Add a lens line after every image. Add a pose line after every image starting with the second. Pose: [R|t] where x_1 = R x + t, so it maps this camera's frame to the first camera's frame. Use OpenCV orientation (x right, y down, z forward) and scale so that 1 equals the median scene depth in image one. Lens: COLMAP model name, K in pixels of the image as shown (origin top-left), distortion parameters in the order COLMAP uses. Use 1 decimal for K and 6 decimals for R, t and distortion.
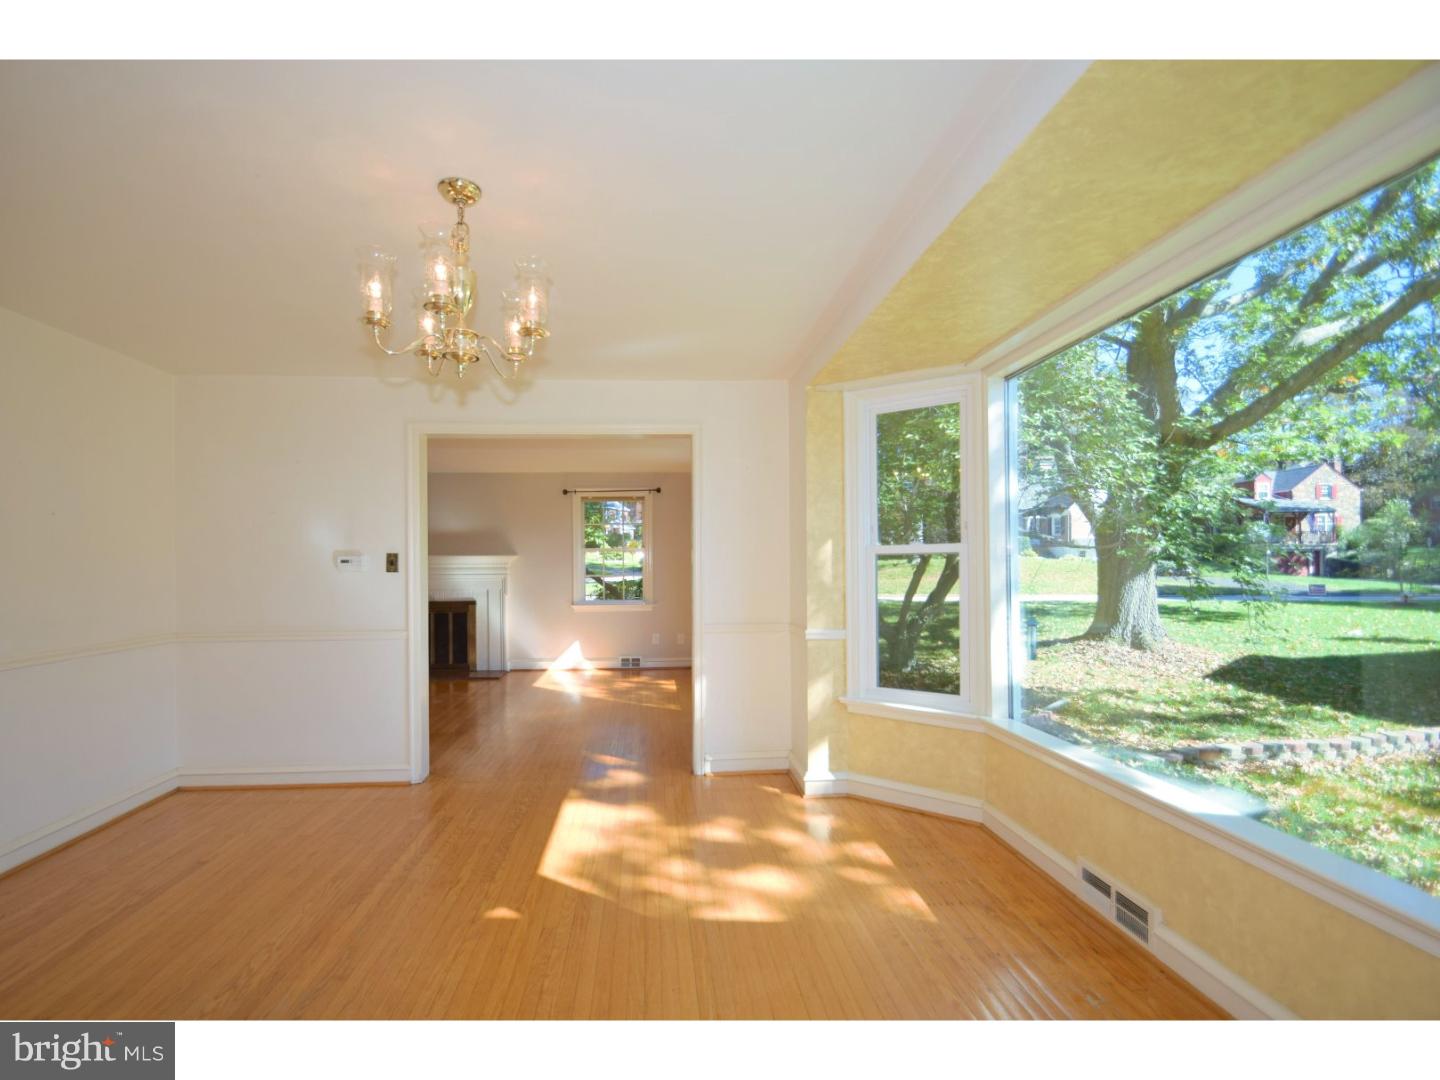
lens RADIAL K [[659.6, 0, 714.1], [0, 659.6, 552.6], [0, 0, 1]] dist [-0.007932, -0.001413]
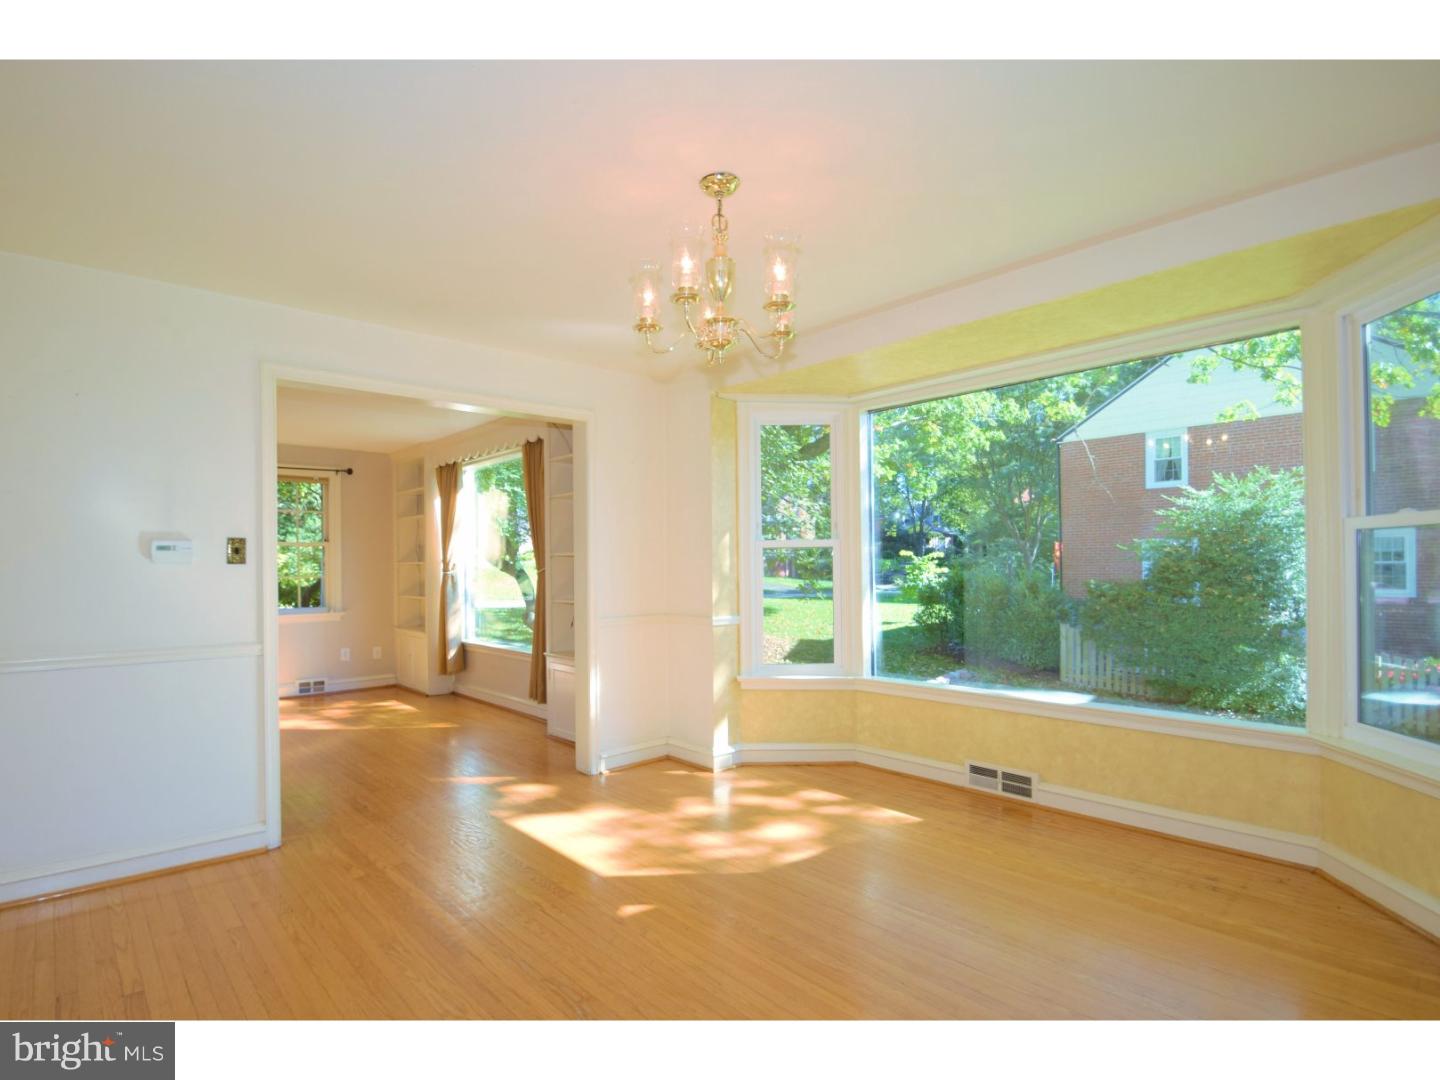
lens RADIAL K [[714.9, 0, 721.6], [0, 714.9, 552.2], [0, 0, 1]] dist [-0.006898, -0.000594]
pose [[0.796817, 0.011410, 0.604113, -0.541357], [-0.007479, 0.999931, -0.009021, 0.020211], [-0.604175, 0.002669, 0.796847, 0.053957]]
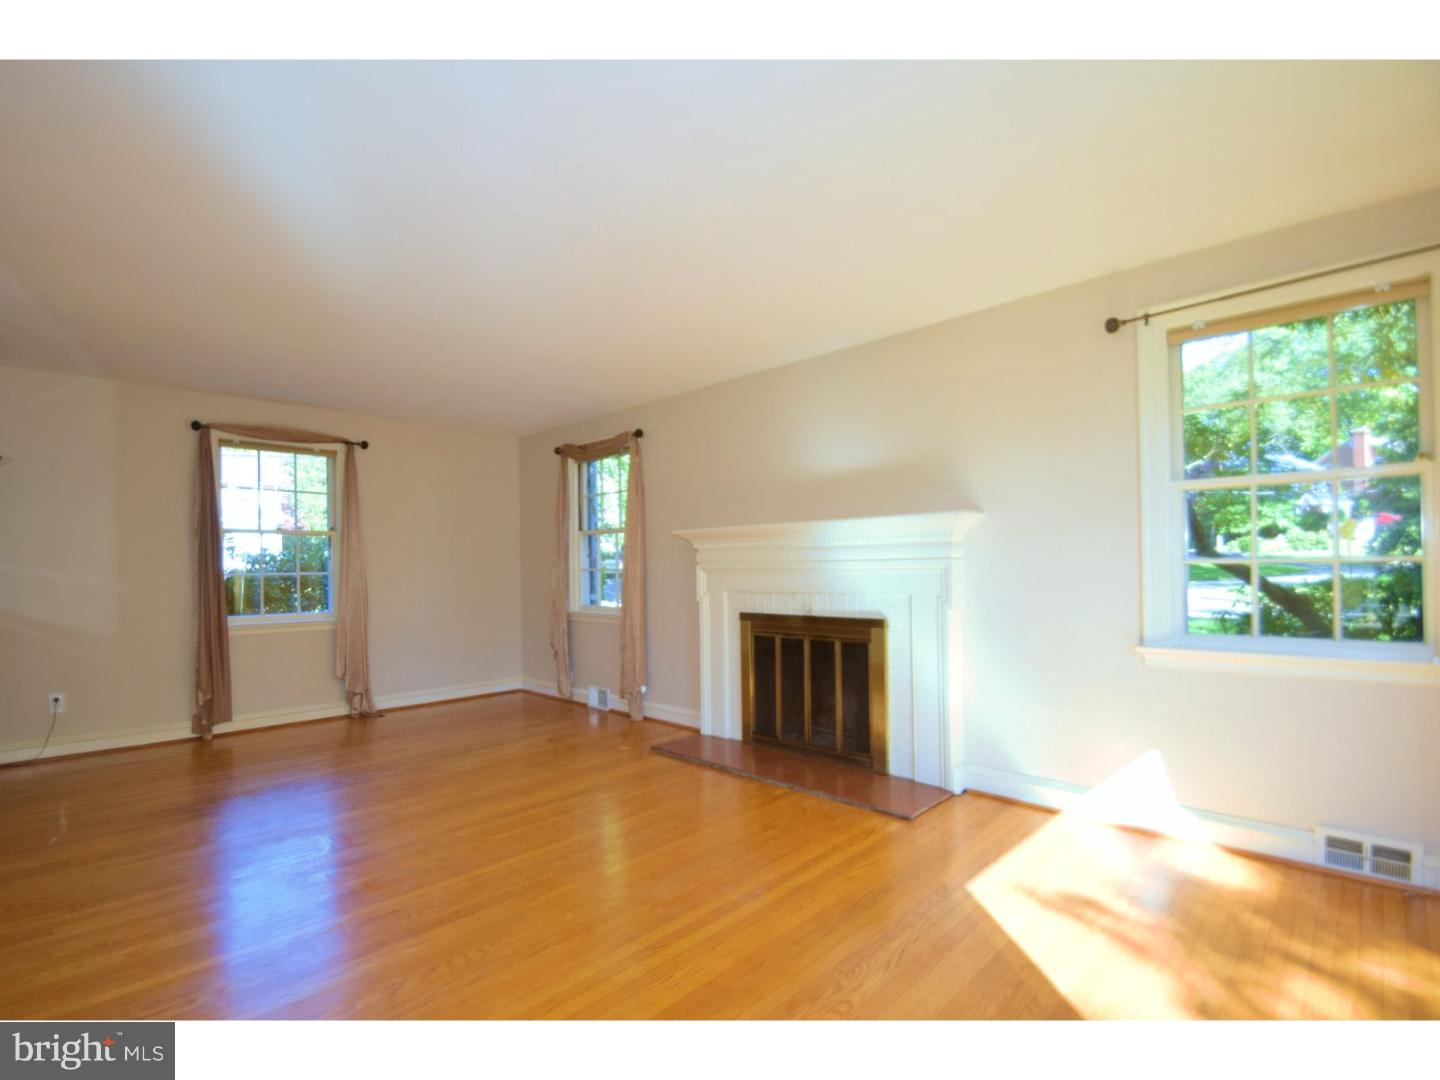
lens RADIAL K [[659.6, 0, 709.7], [0, 659.6, 565.6], [0, 0, 1]] dist [-0.007932, -0.001413]
pose [[0.625361, 0.005452, -0.780316, -0.177994], [0.015746, 0.999684, 0.019604, 0.054388], [0.780176, -0.024546, 0.625078, 1.264340]]
